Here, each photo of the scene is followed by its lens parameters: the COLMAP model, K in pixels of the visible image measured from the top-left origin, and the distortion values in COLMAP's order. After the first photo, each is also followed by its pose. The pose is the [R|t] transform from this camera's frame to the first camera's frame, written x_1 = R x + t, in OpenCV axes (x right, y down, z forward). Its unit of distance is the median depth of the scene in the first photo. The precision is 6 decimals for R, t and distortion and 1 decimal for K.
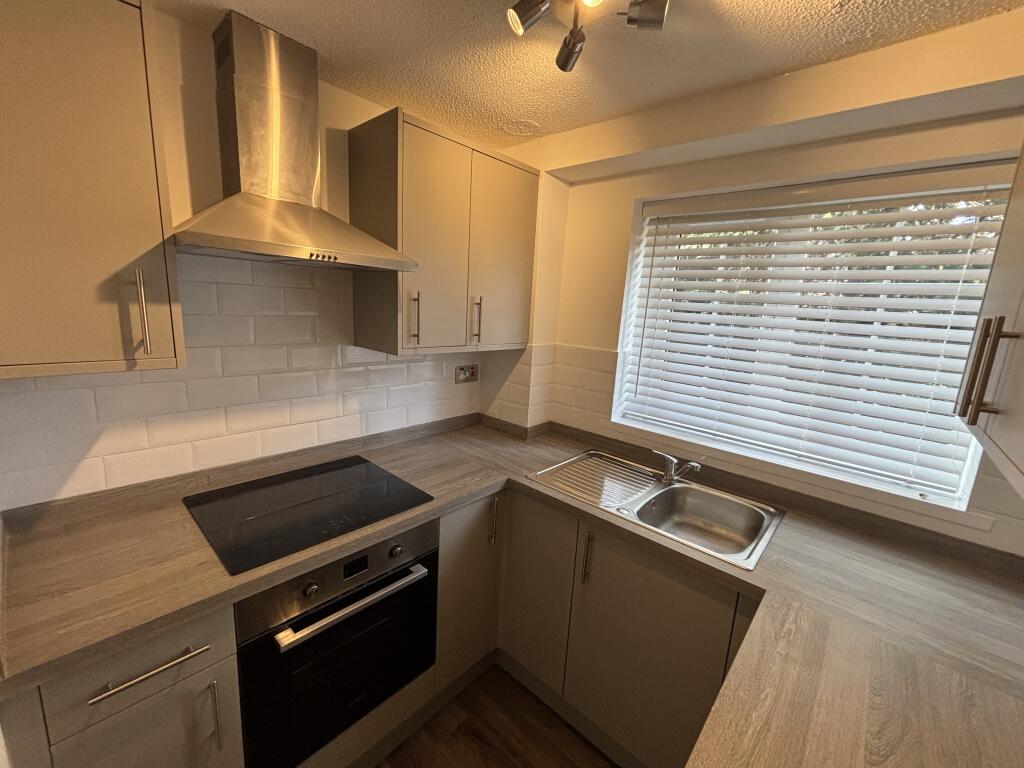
lens RADIAL K [[416.2, 0, 512.0], [0, 416.2, 384.0], [0, 0, 1]] dist [-0.015001, 0.000342]
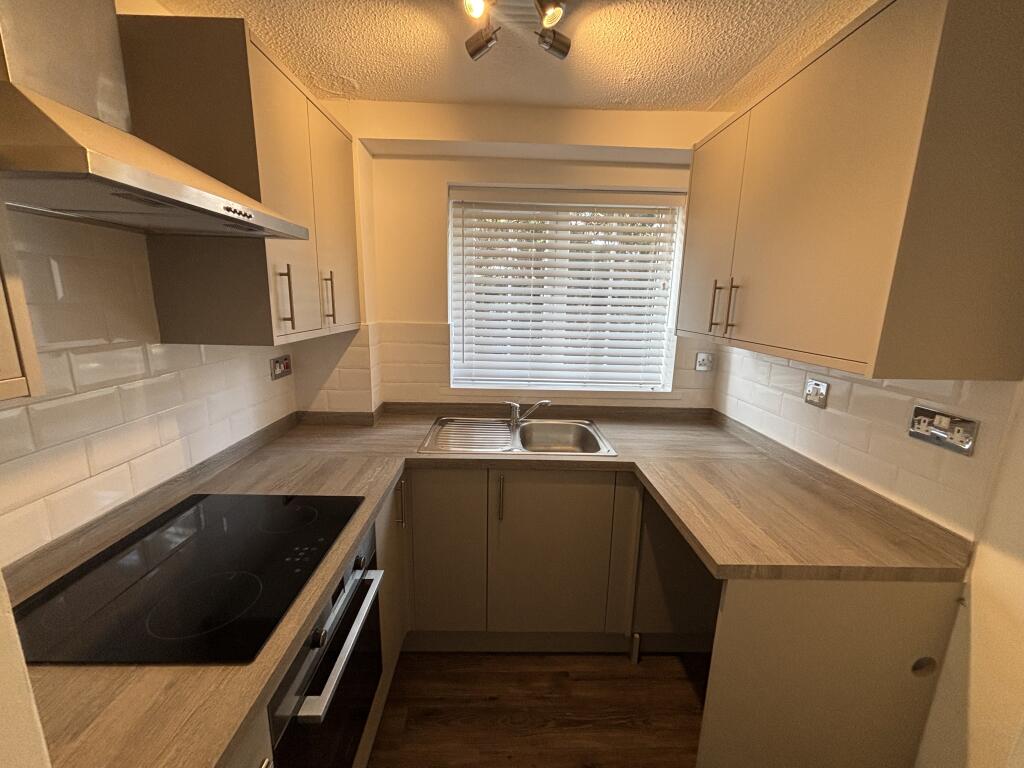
lens RADIAL K [[416.2, 0, 512.0], [0, 416.2, 384.0], [0, 0, 1]] dist [-0.015001, 0.000342]
pose [[0.719024, -0.179013, 0.671535, -0.425572], [0.151683, 0.983385, 0.099735, -0.004941], [-0.678231, 0.030149, 0.734230, 0.099145]]
